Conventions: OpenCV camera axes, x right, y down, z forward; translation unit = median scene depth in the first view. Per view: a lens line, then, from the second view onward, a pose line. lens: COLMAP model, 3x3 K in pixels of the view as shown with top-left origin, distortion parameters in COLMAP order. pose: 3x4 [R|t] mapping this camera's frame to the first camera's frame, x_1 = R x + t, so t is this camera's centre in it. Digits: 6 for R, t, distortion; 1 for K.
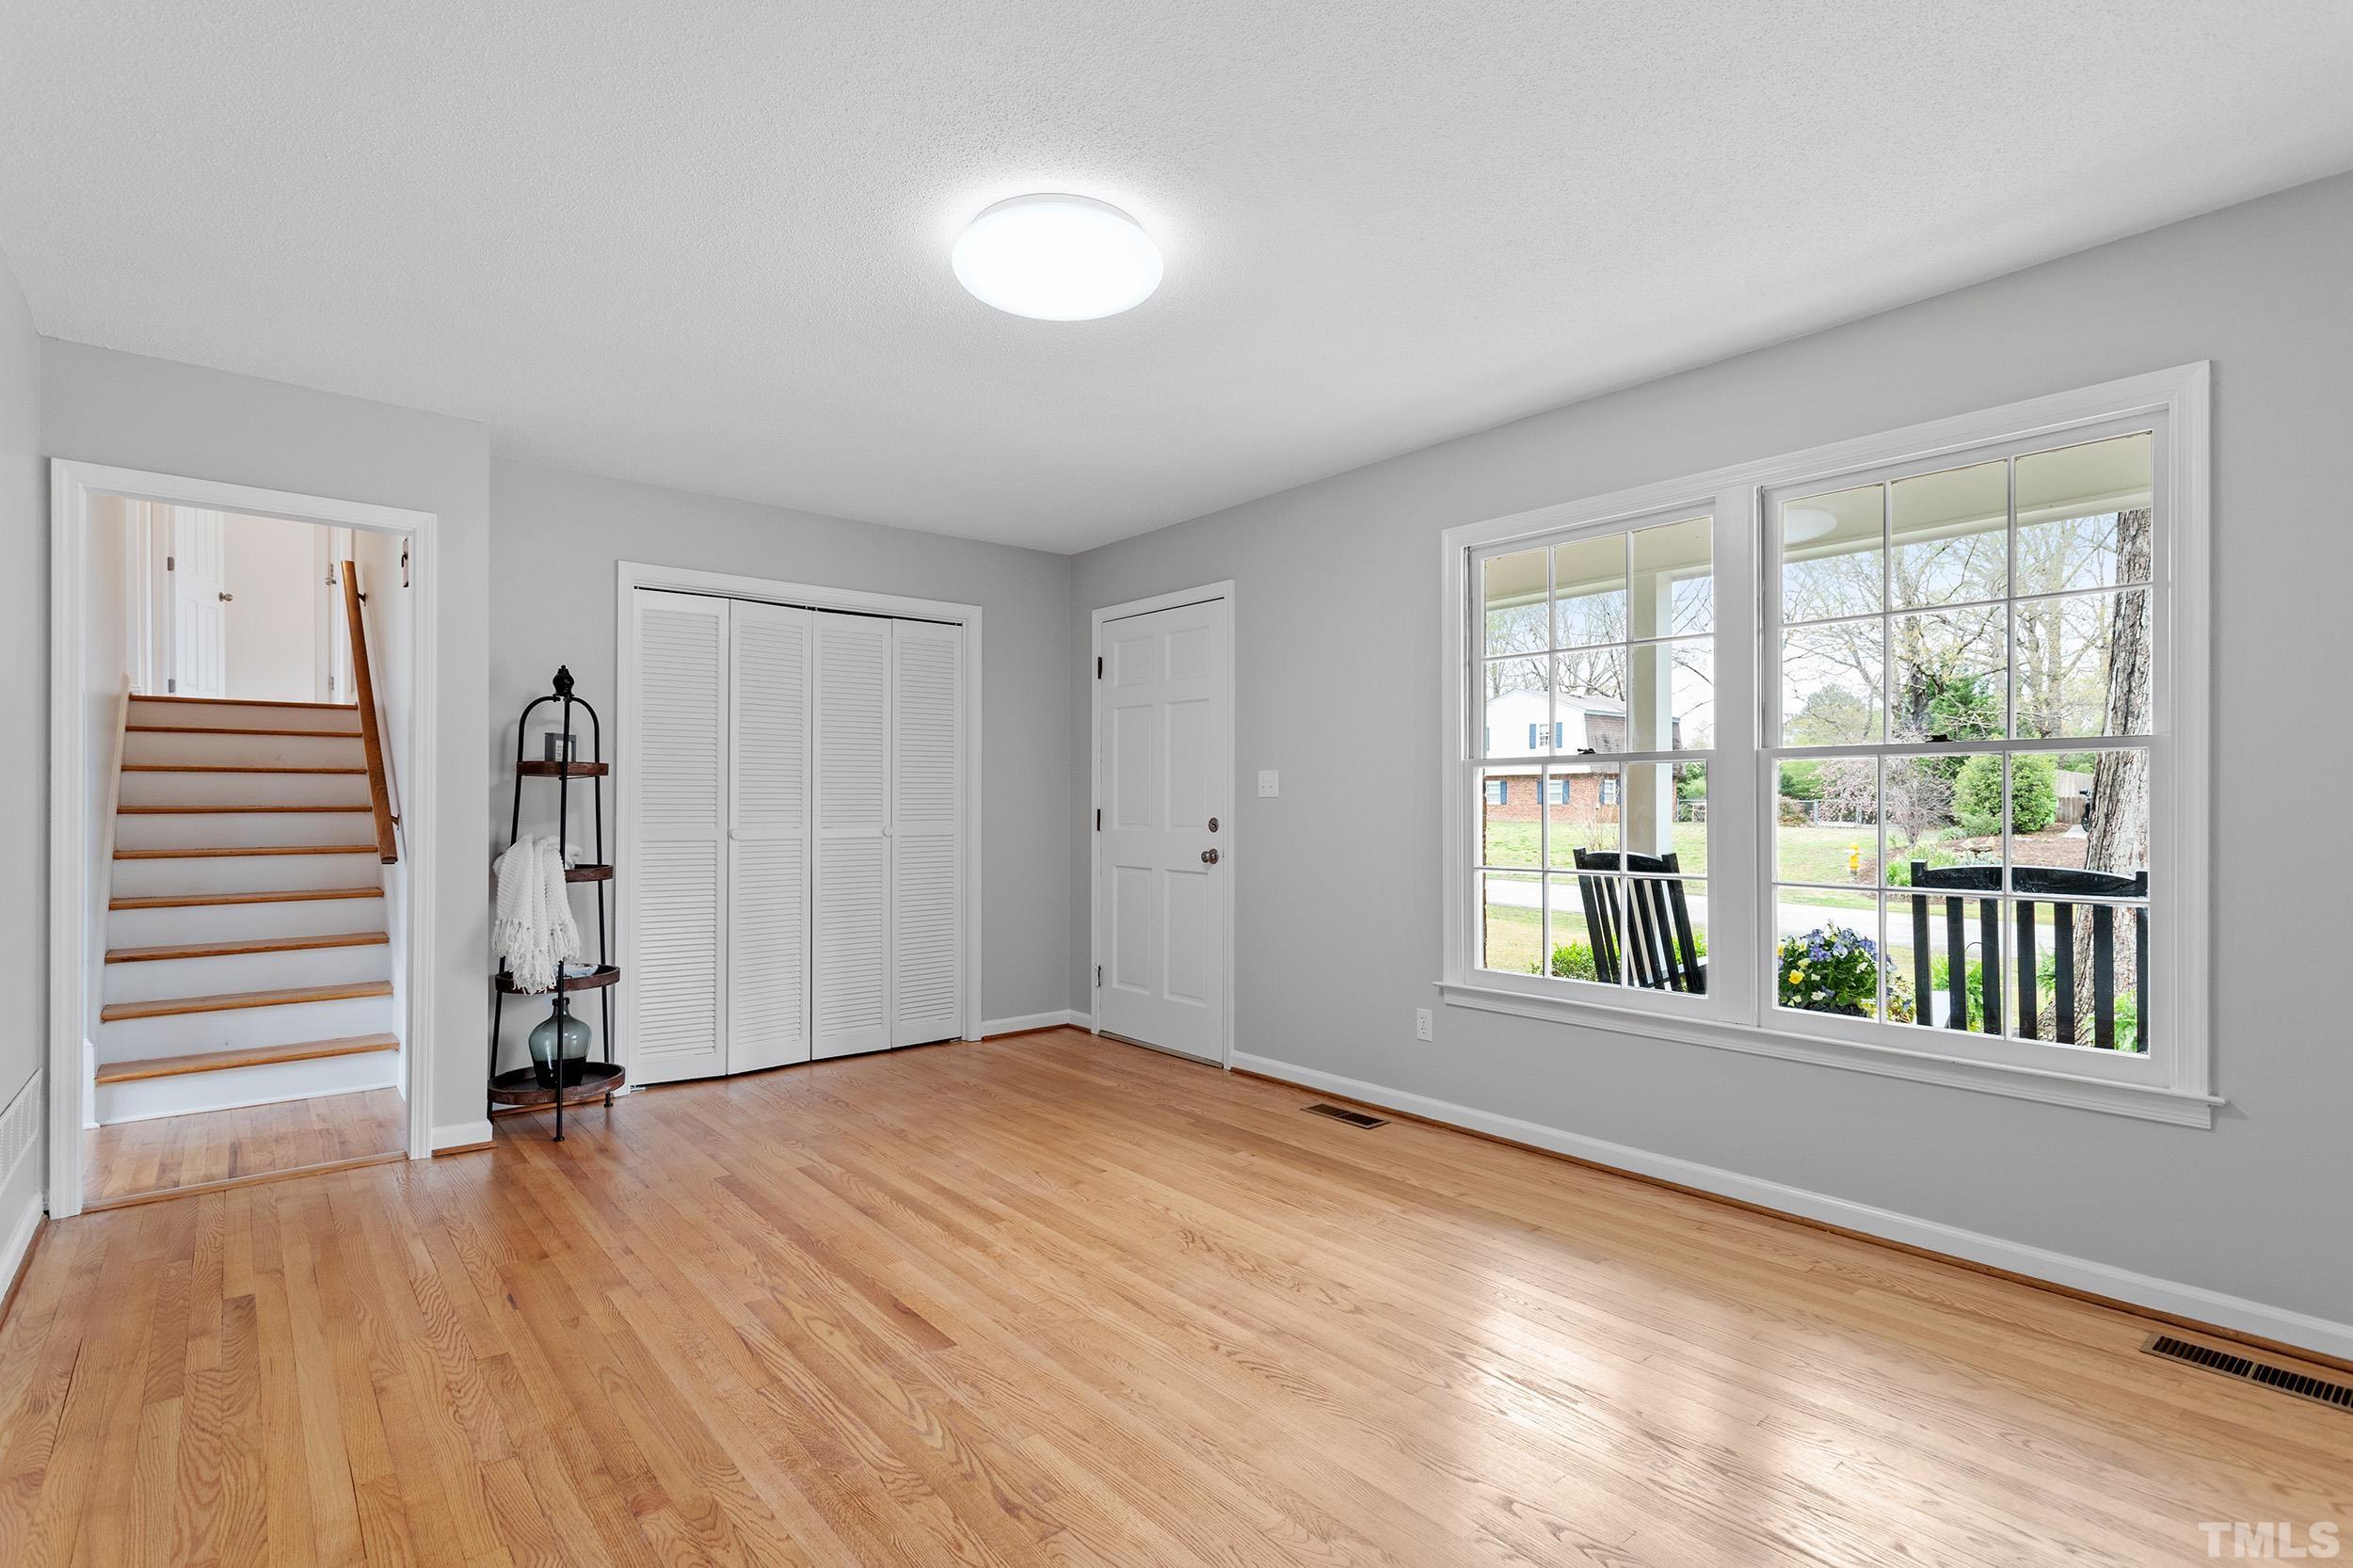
lens RADIAL K [[1127.0, 0, 1179.0], [0, 1127.0, 794.8], [0, 0, 1]] dist [-0.003849, 0.003625]
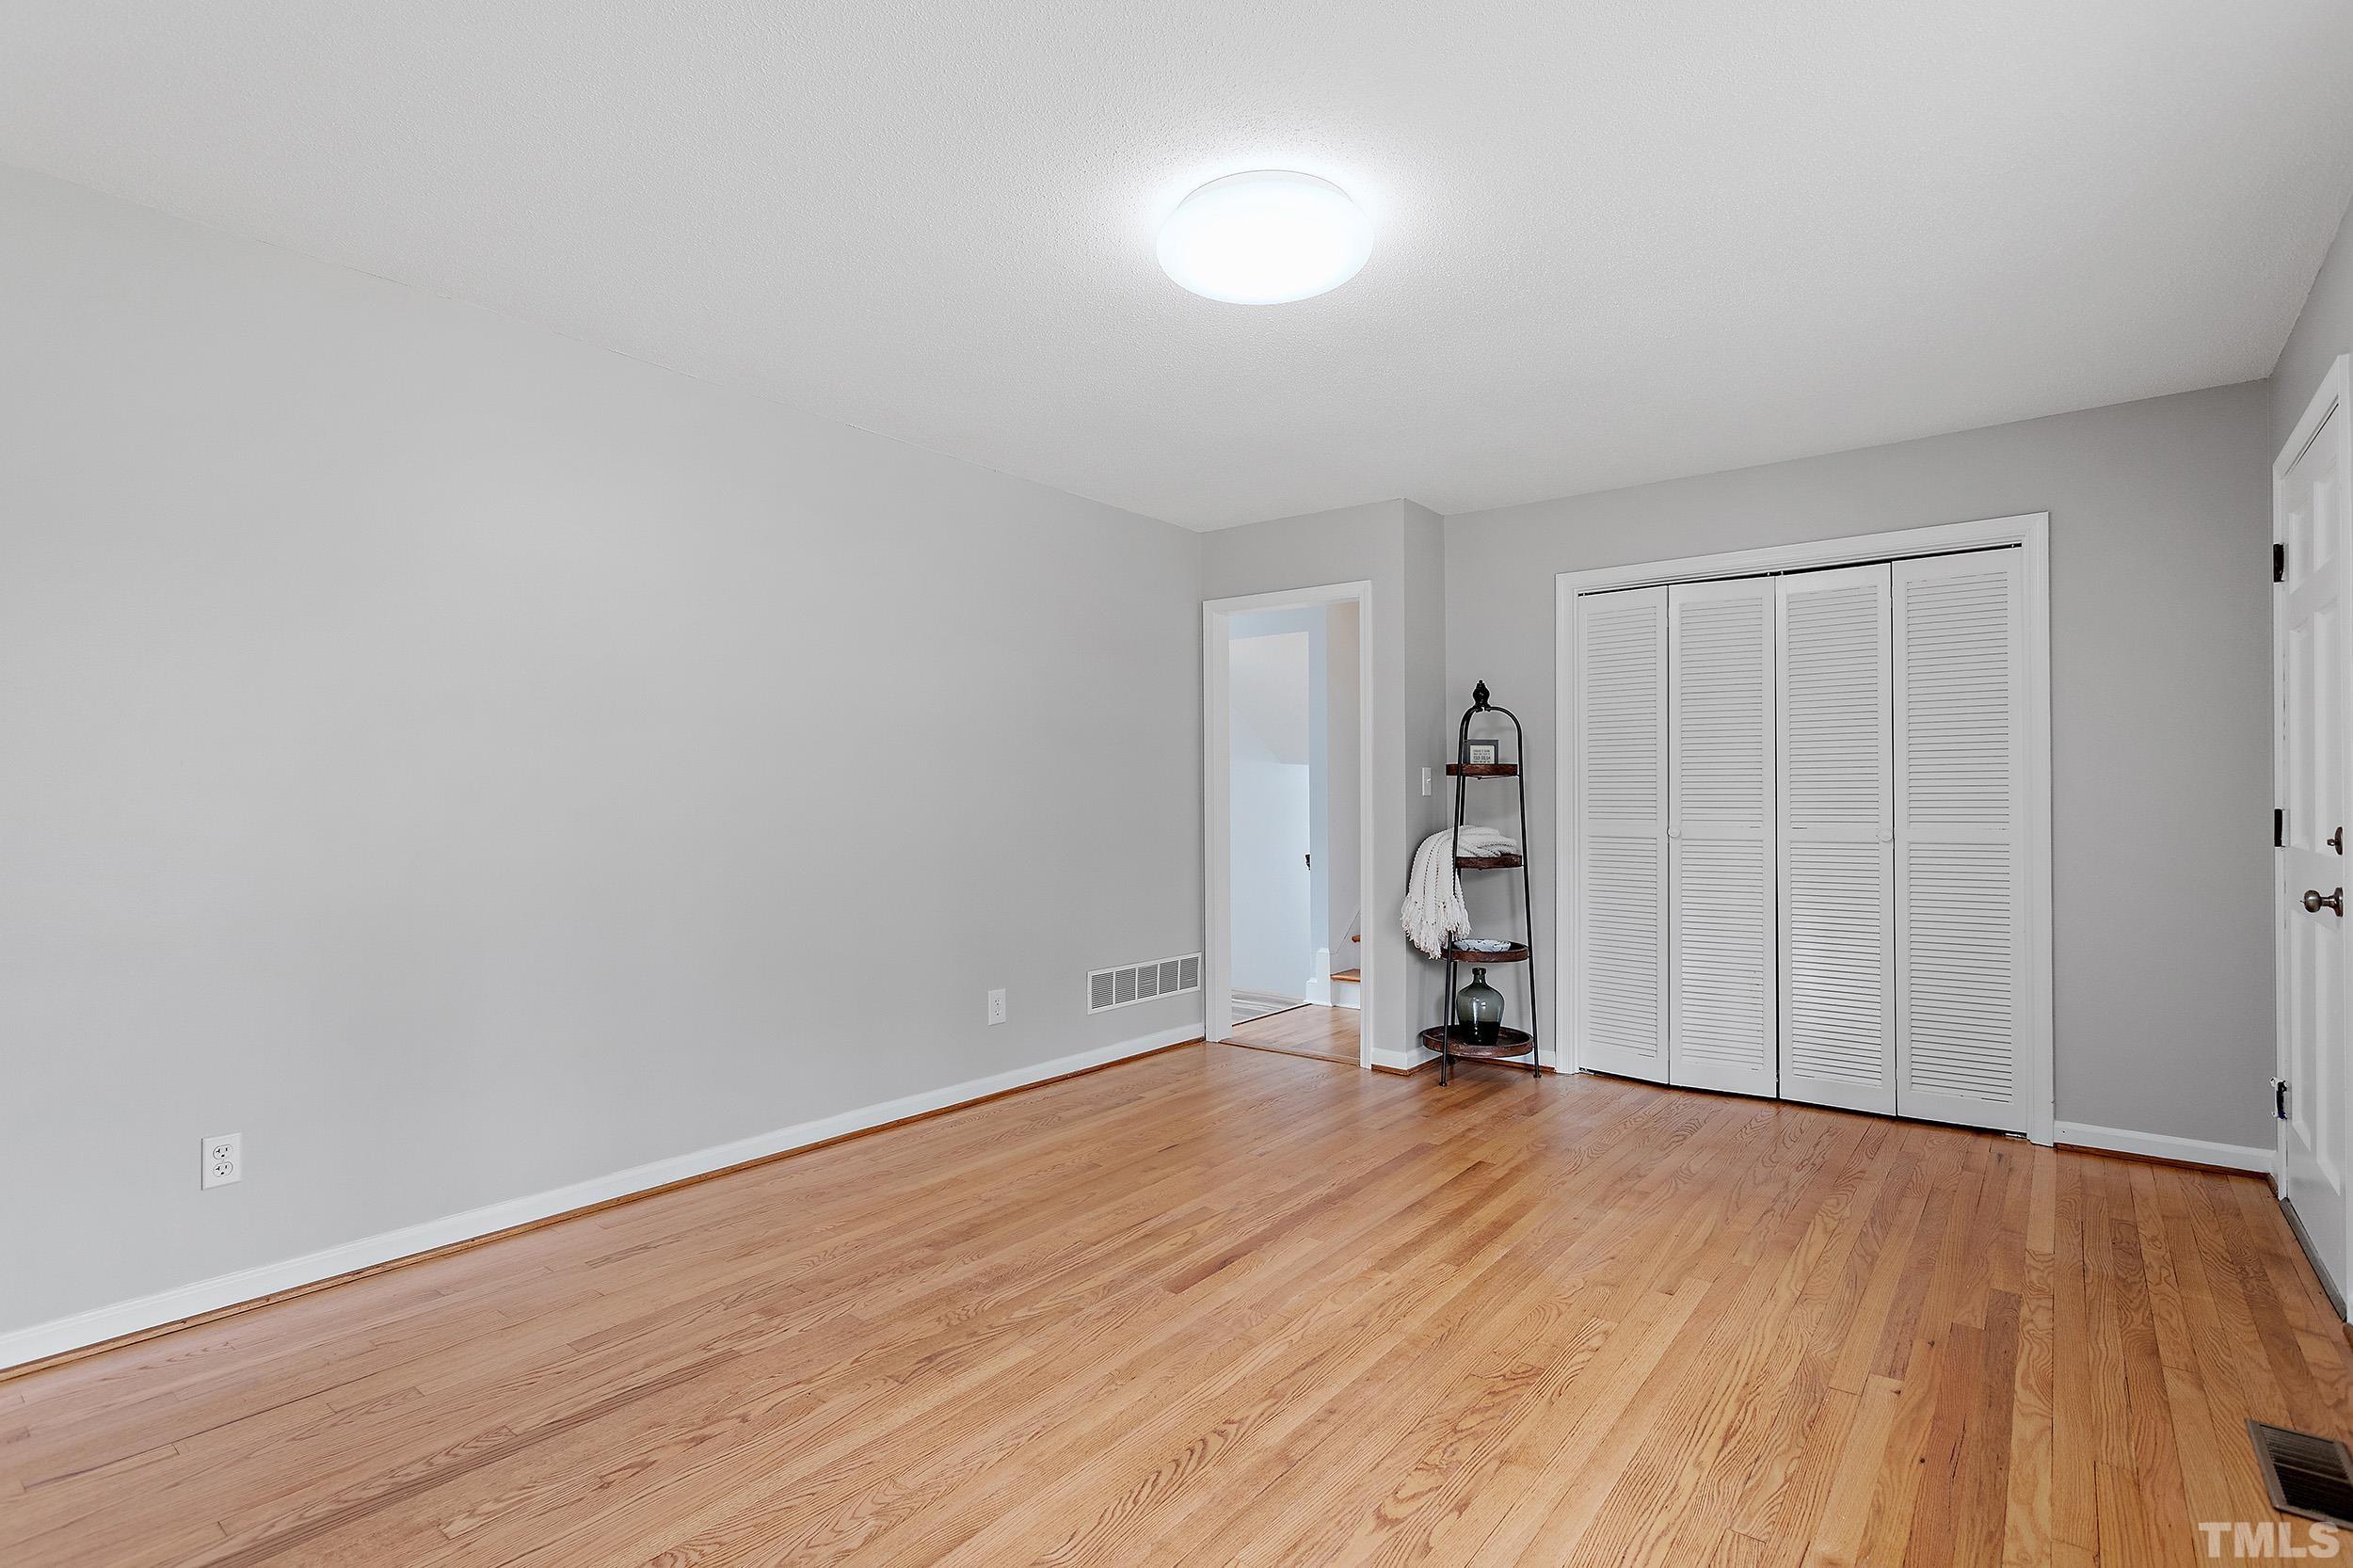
lens RADIAL K [[1127.0, 0, 1179.0], [0, 1127.0, 794.8], [0, 0, 1]] dist [-0.003849, 0.003625]
pose [[0.203620, -0.003908, -0.979042, 0.520412], [0.006842, 0.999973, -0.002568, 0.003481], [0.979026, -0.006176, 0.203642, 0.463866]]
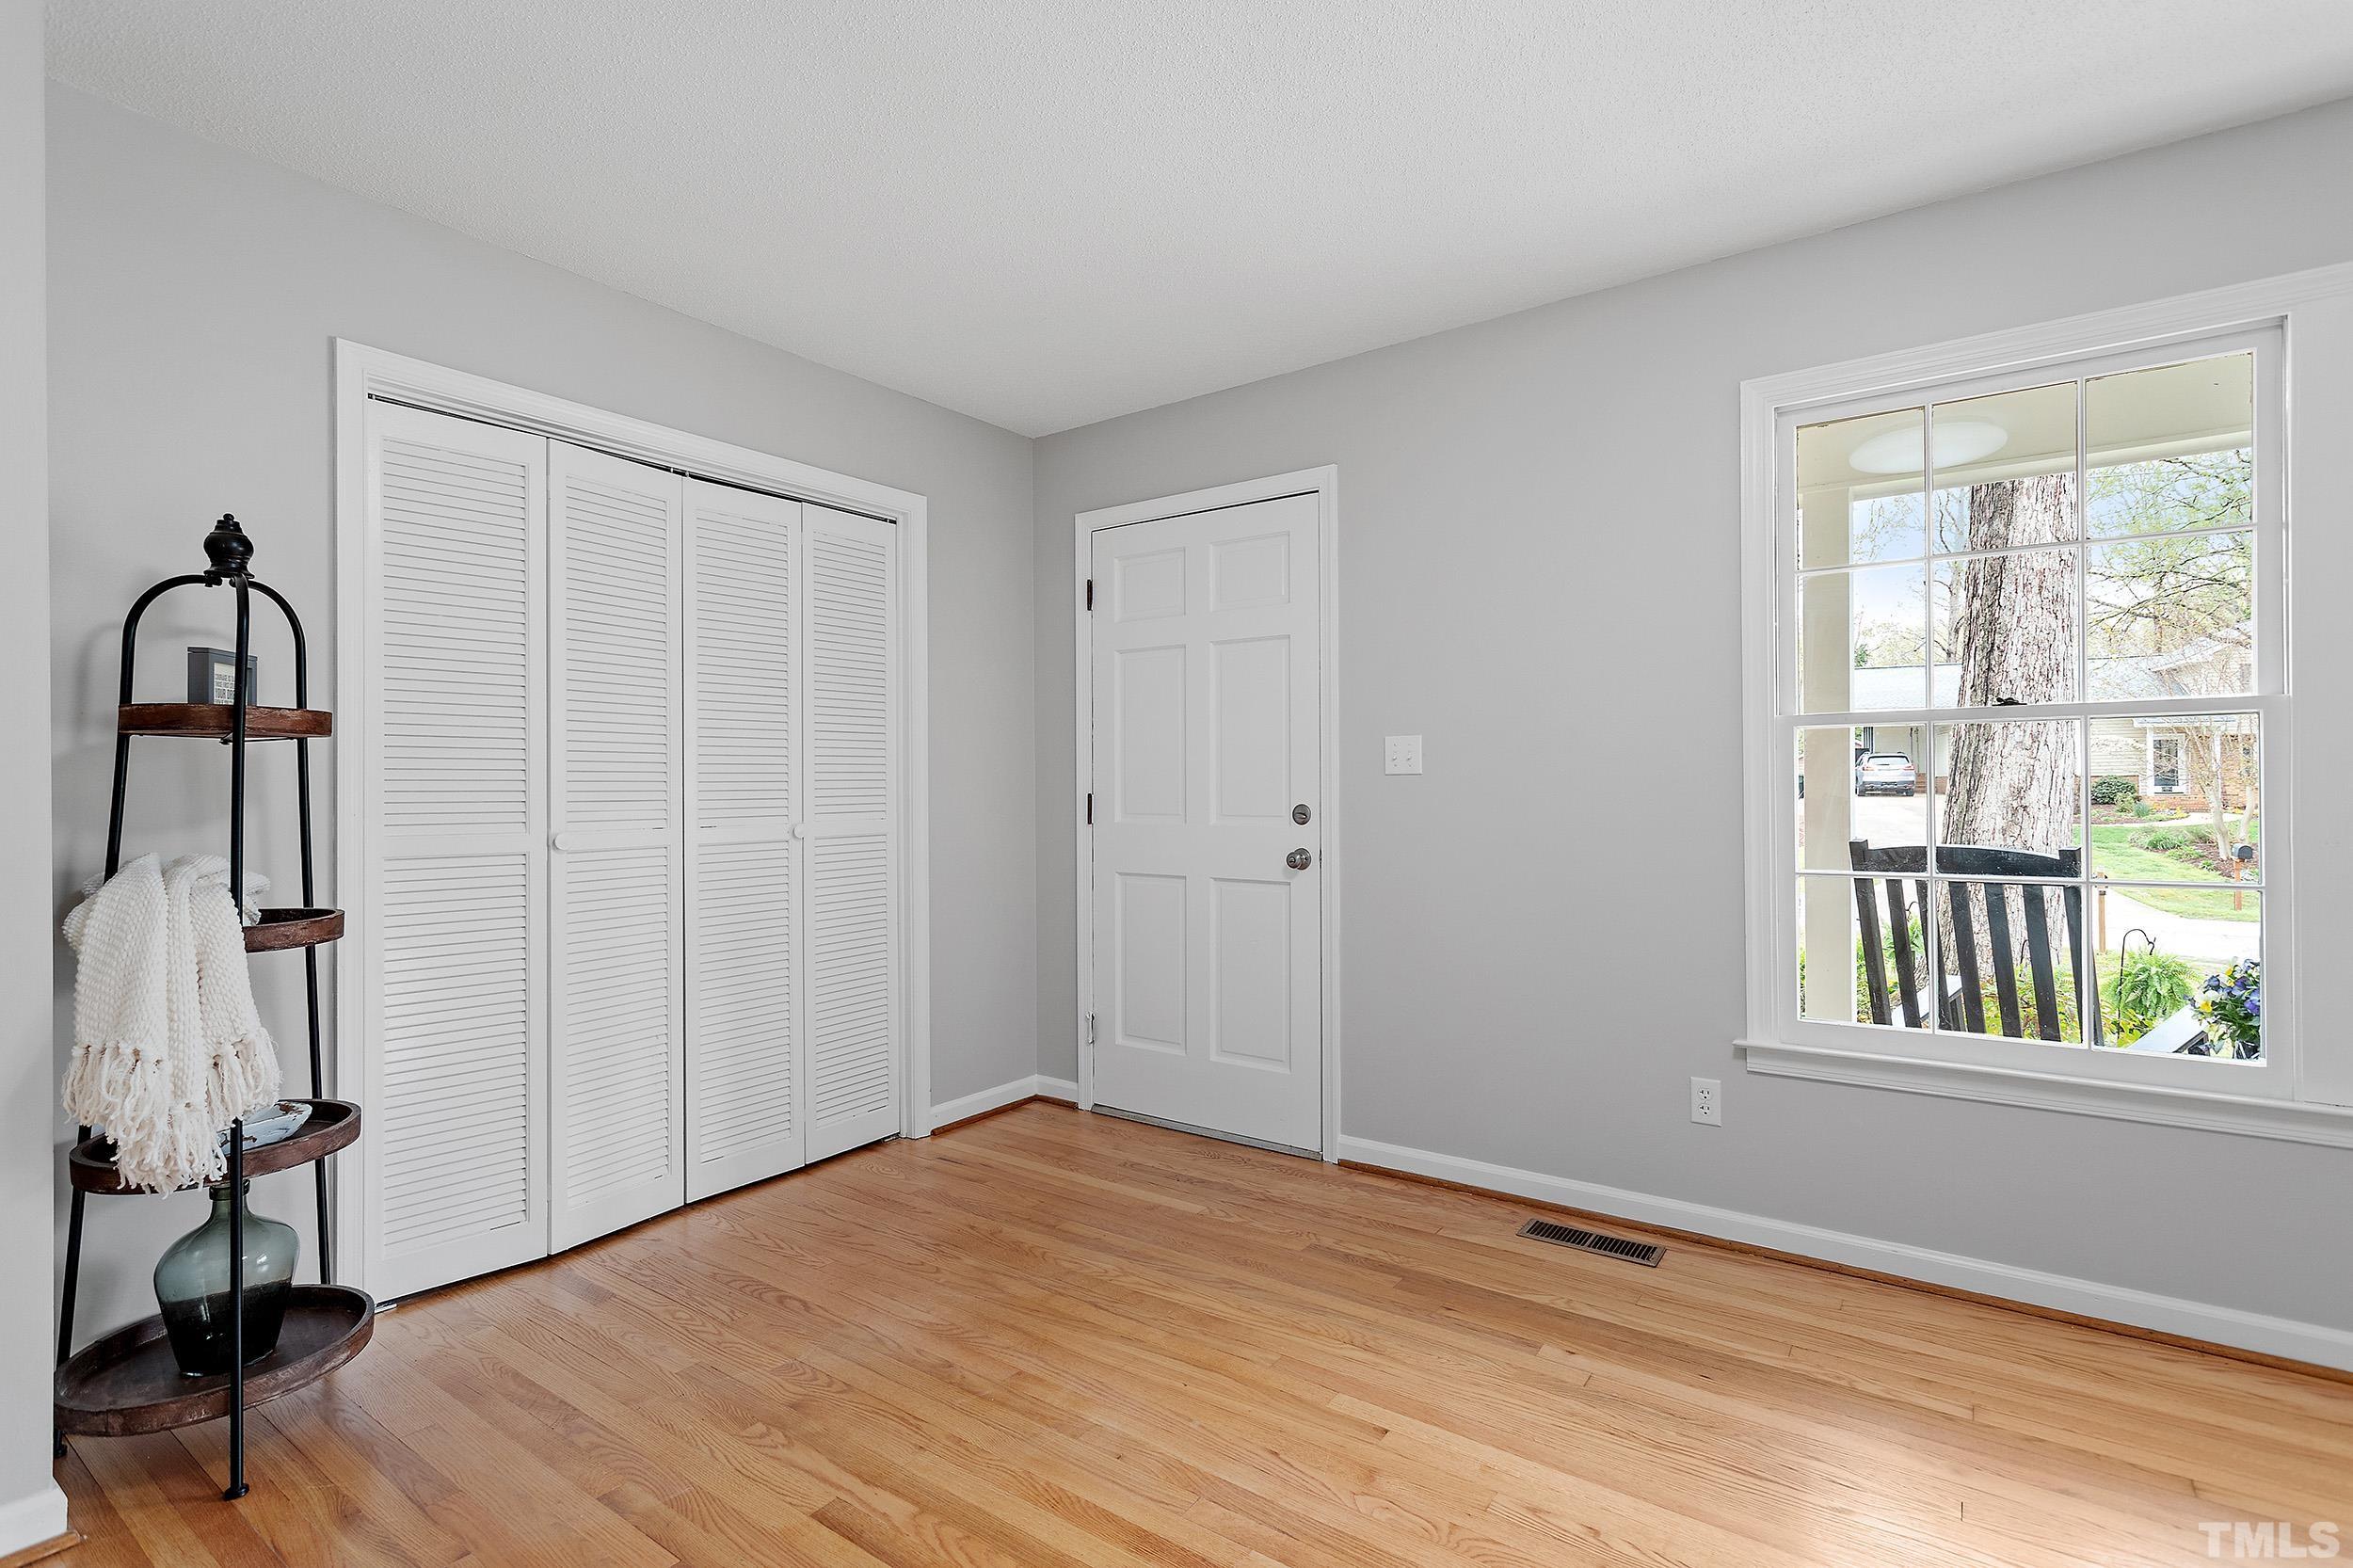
lens RADIAL K [[1115.3, 0, 1172.4], [0, 1115.3, 783.1], [0, 0, 1]] dist [0.003591, 0.000329]
pose [[0.970057, -0.007226, 0.242769, -0.264056], [0.006446, 0.999971, 0.004008, 0.004837], [-0.242790, -0.002323, 0.970076, 0.420184]]
